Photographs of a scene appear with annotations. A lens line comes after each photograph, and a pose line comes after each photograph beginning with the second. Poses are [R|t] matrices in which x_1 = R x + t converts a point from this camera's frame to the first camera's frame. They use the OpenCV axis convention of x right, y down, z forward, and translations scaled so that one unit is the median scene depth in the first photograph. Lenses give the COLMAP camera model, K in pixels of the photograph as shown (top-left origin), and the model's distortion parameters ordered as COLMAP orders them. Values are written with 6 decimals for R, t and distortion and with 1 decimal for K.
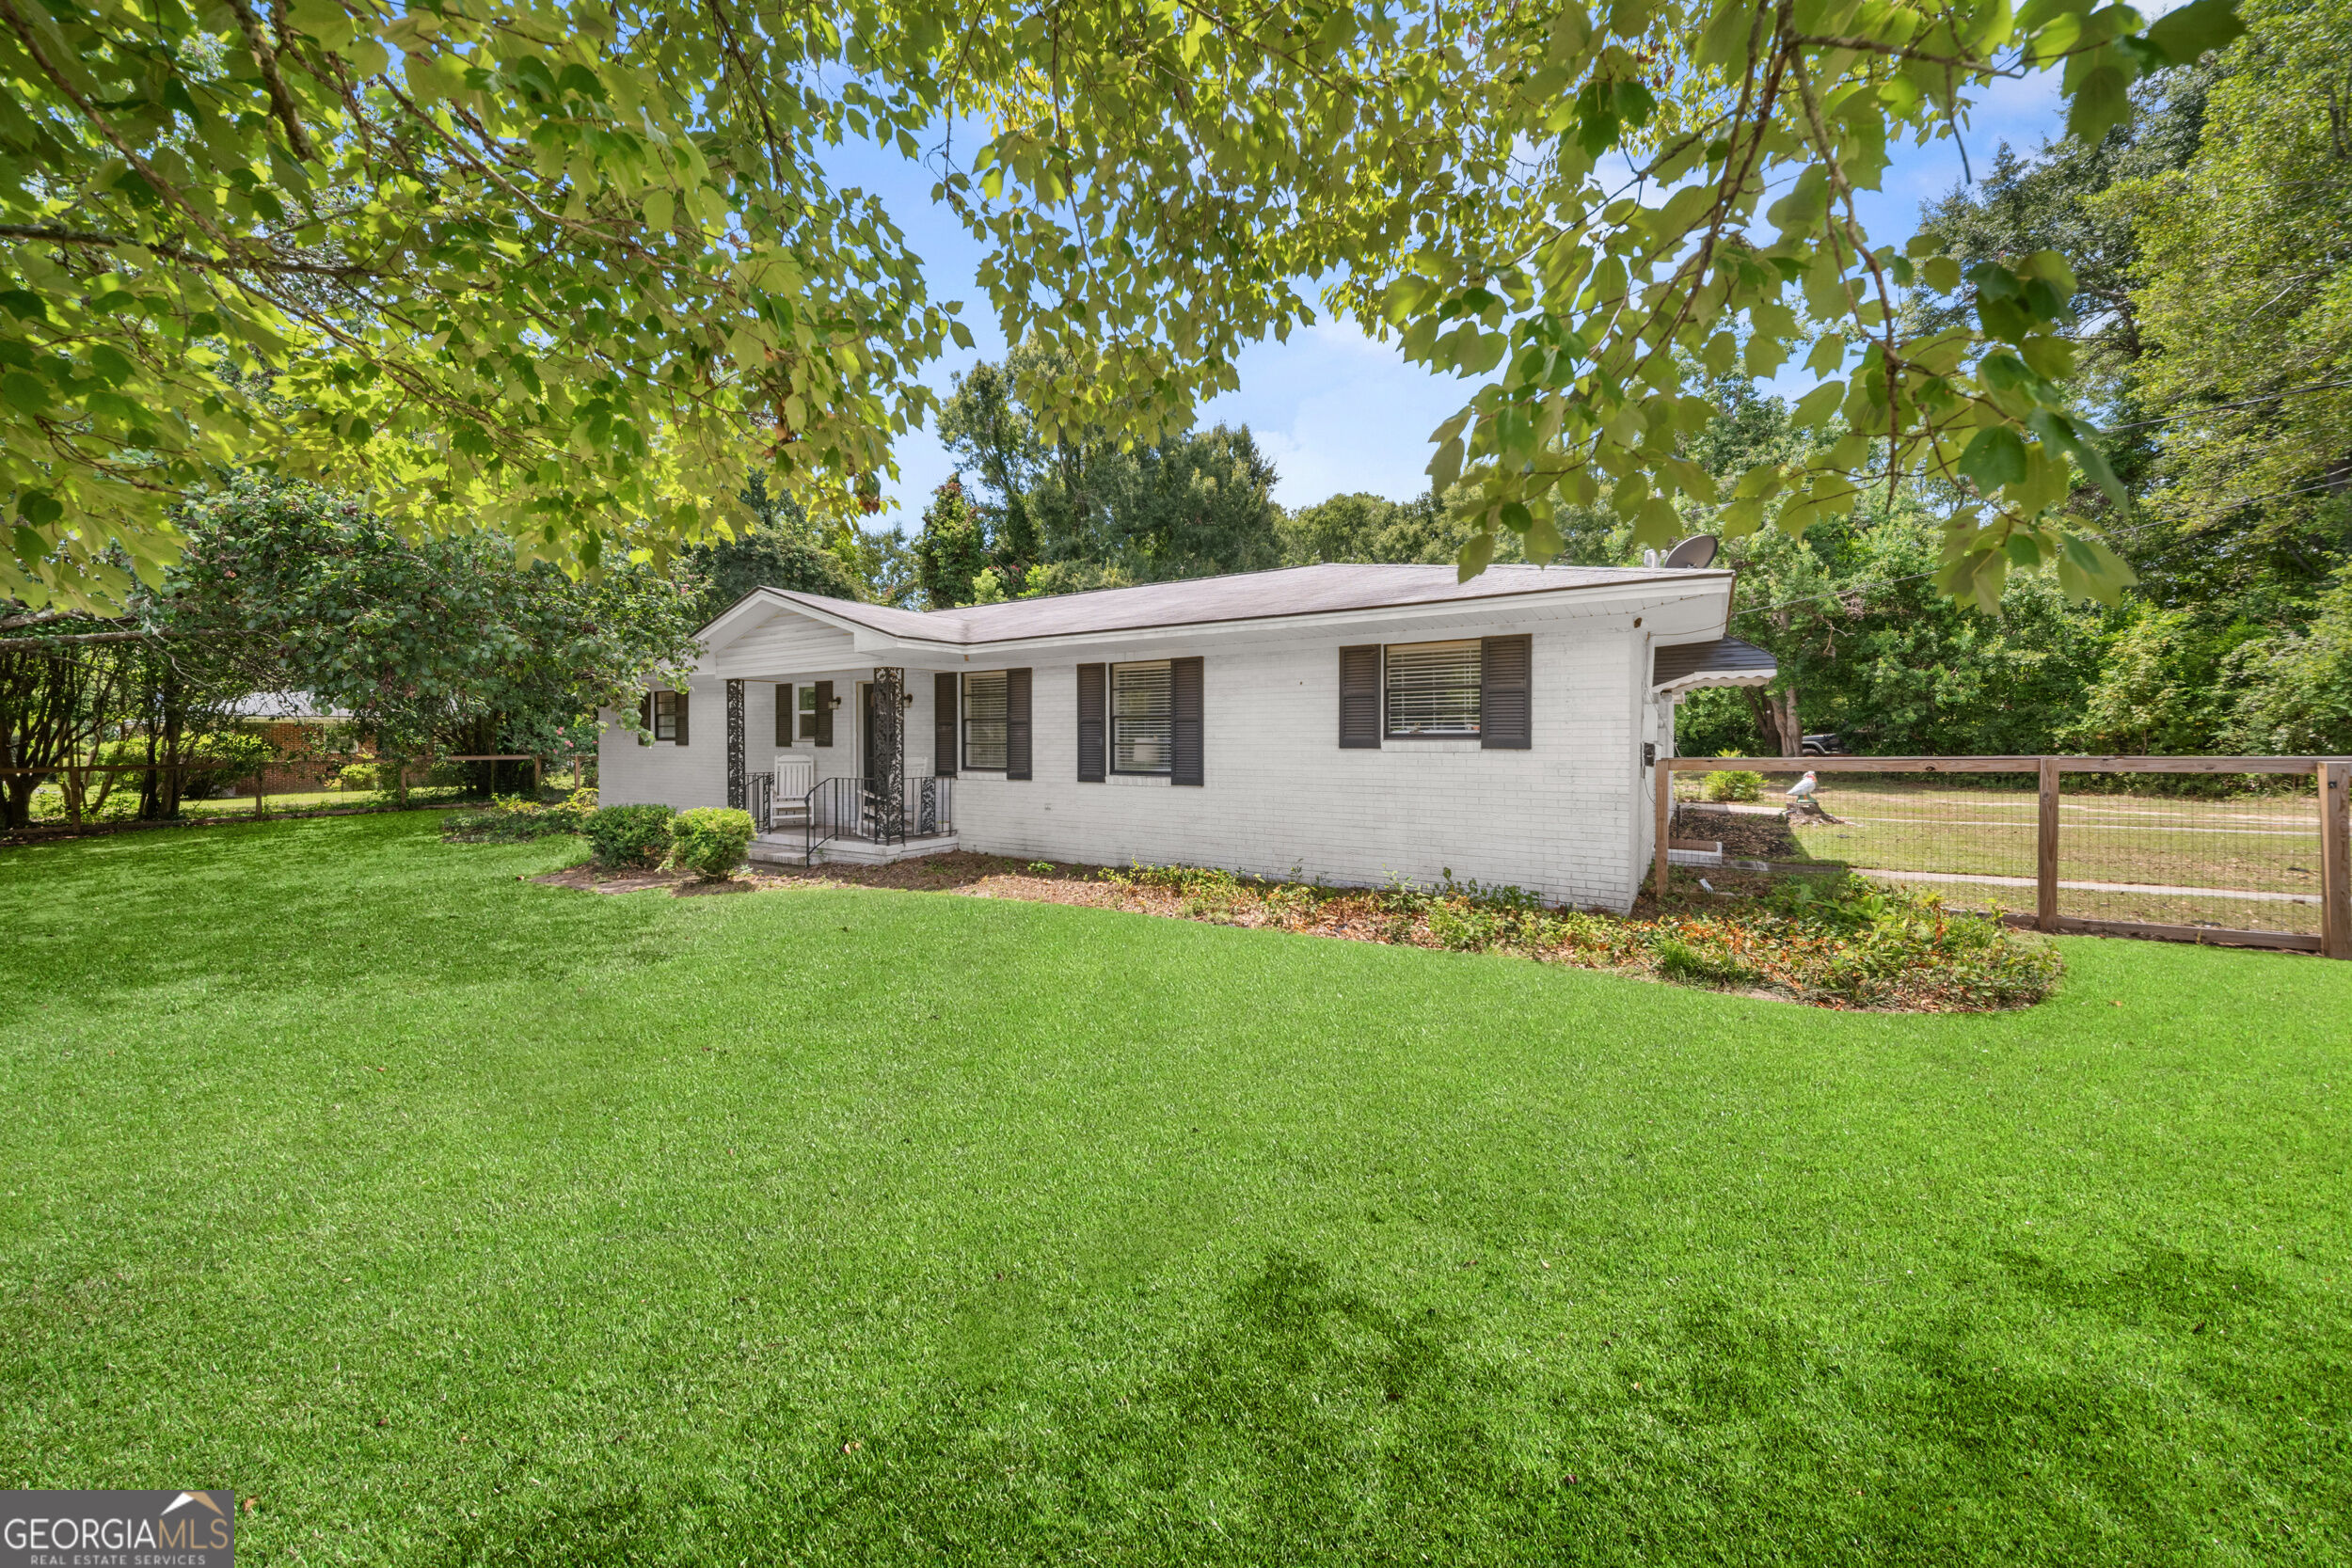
lens RADIAL K [[801.4, 0, 1175.6], [0, 801.4, 746.5], [0, 0, 1]] dist [-0.000275, 0.000025]
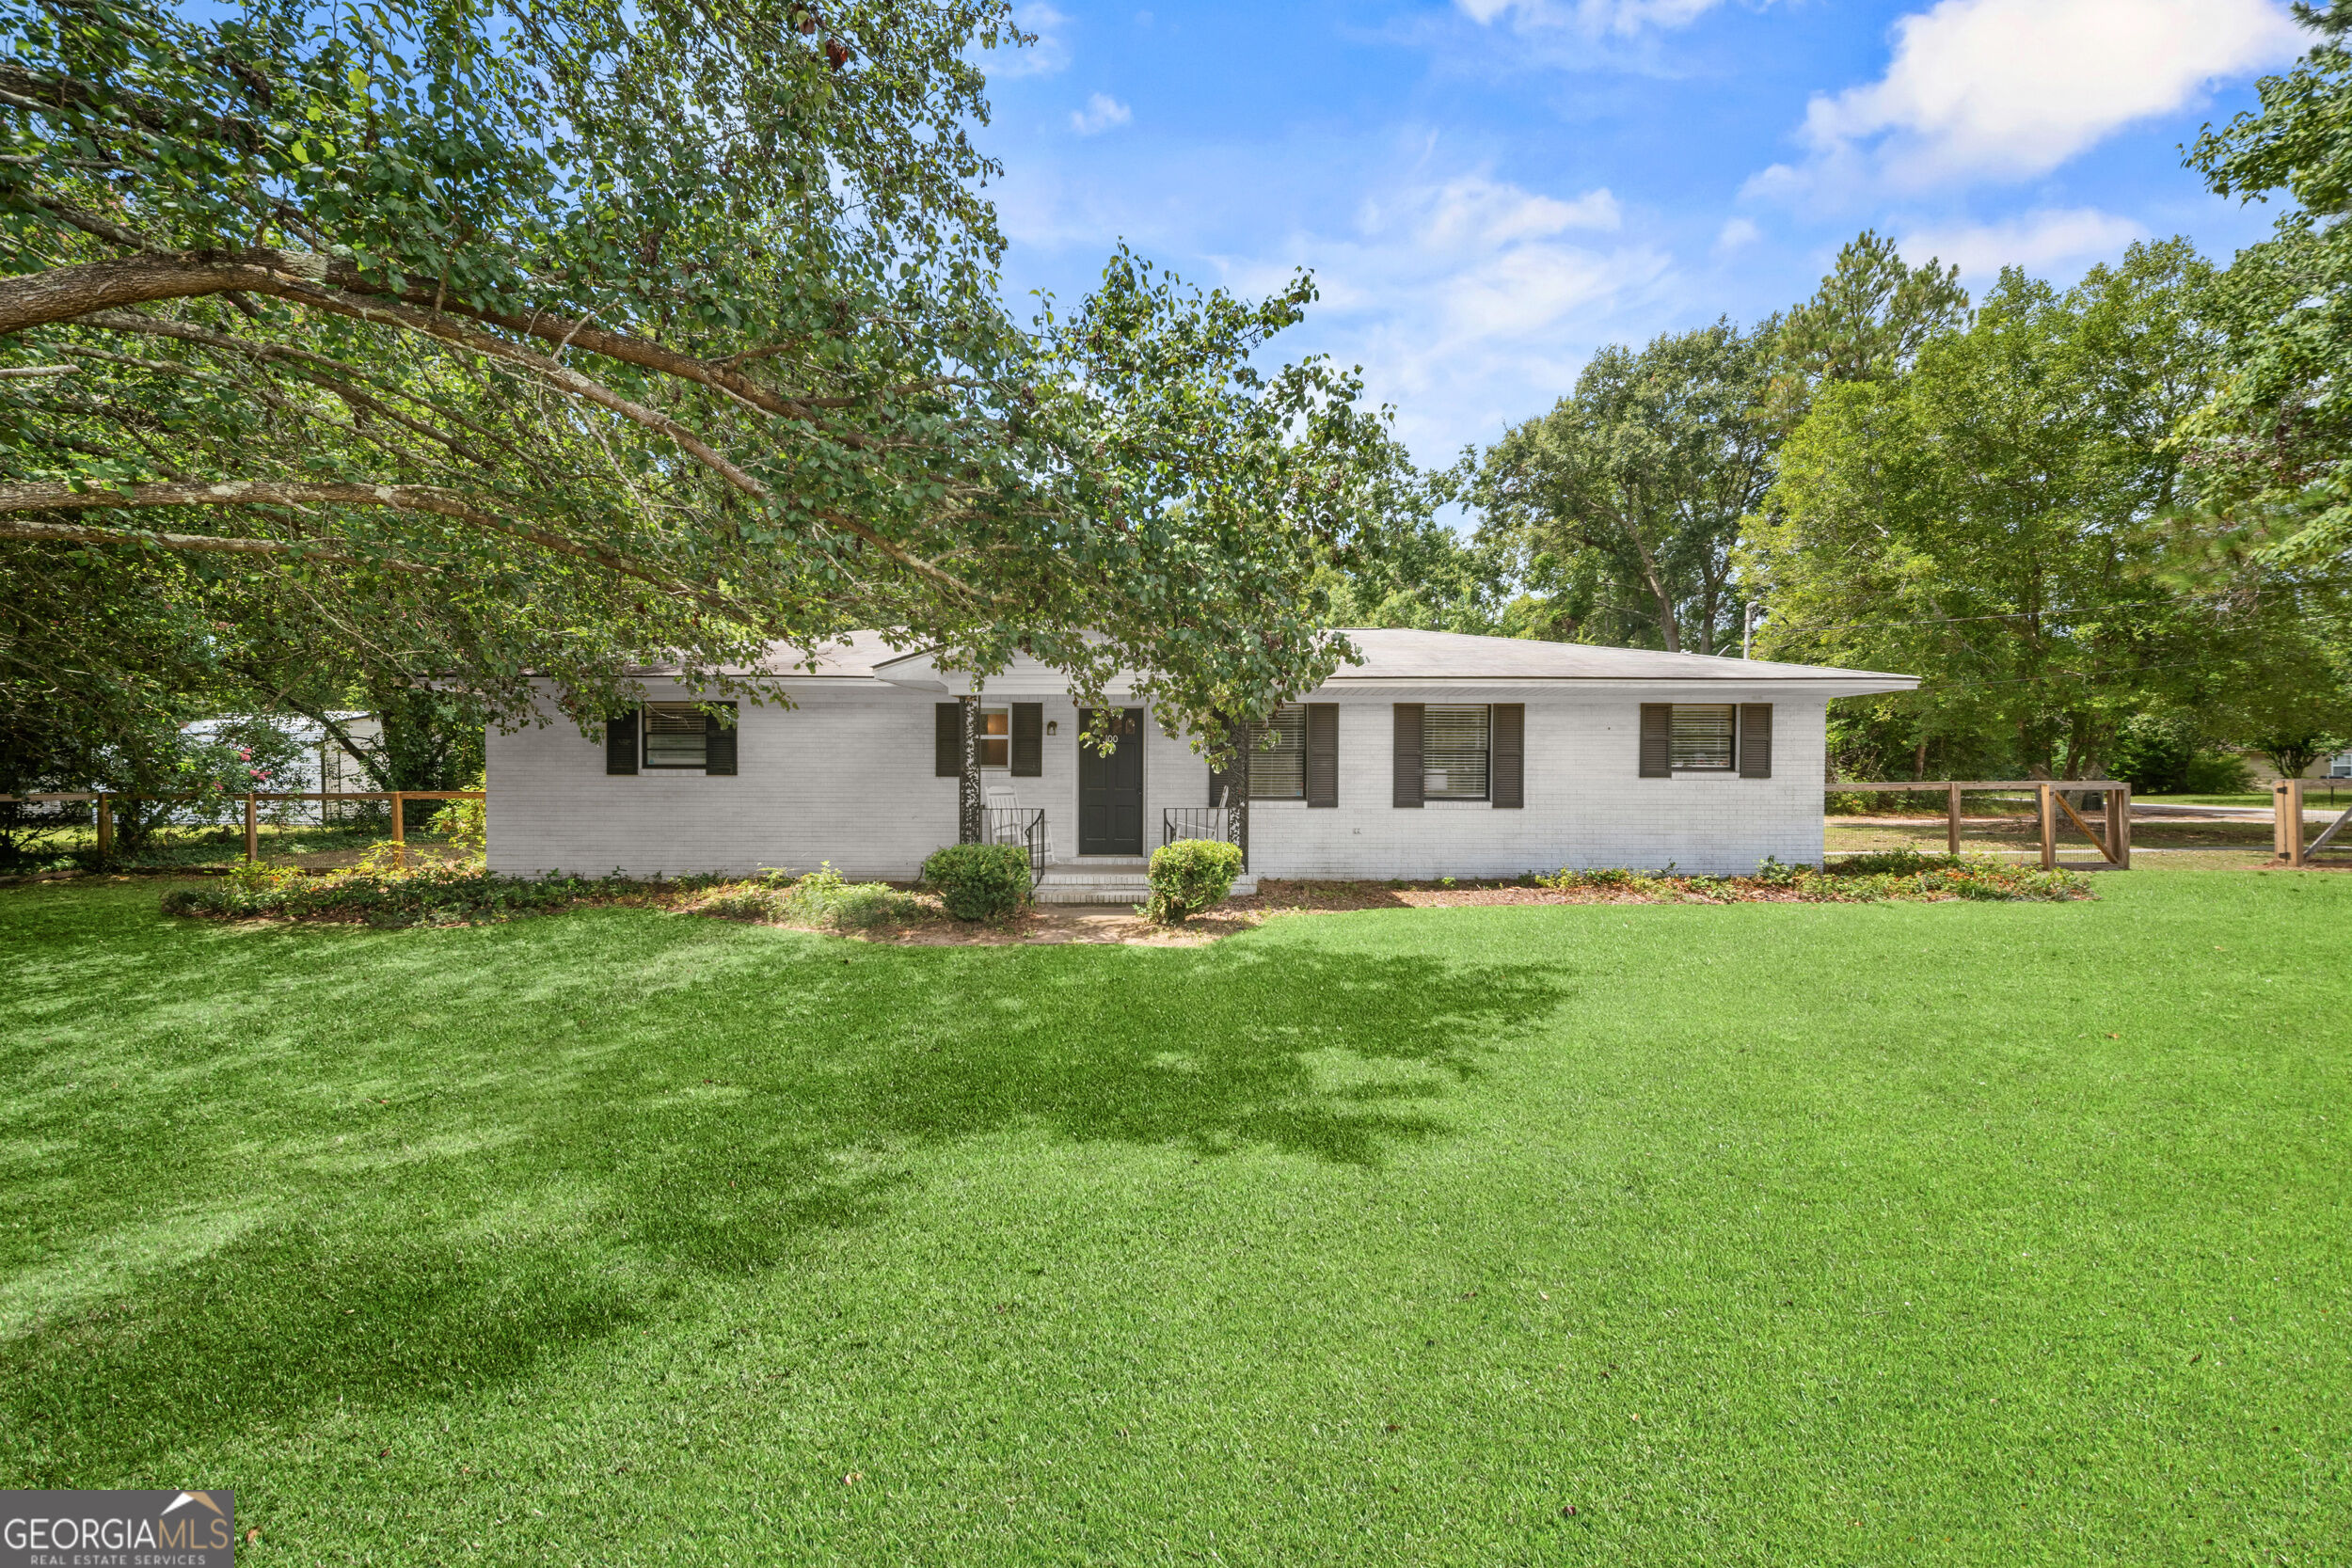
lens RADIAL K [[814.9, 0, 1176.0], [0, 814.9, 784.0], [0, 0, 1]] dist [0.000264, -0.000022]
pose [[0.999985, 0.000218, 0.005454, -0.425654], [-0.000280, 0.999935, 0.011367, -0.001326], [-0.005451, -0.011369, 0.999921, -0.259657]]
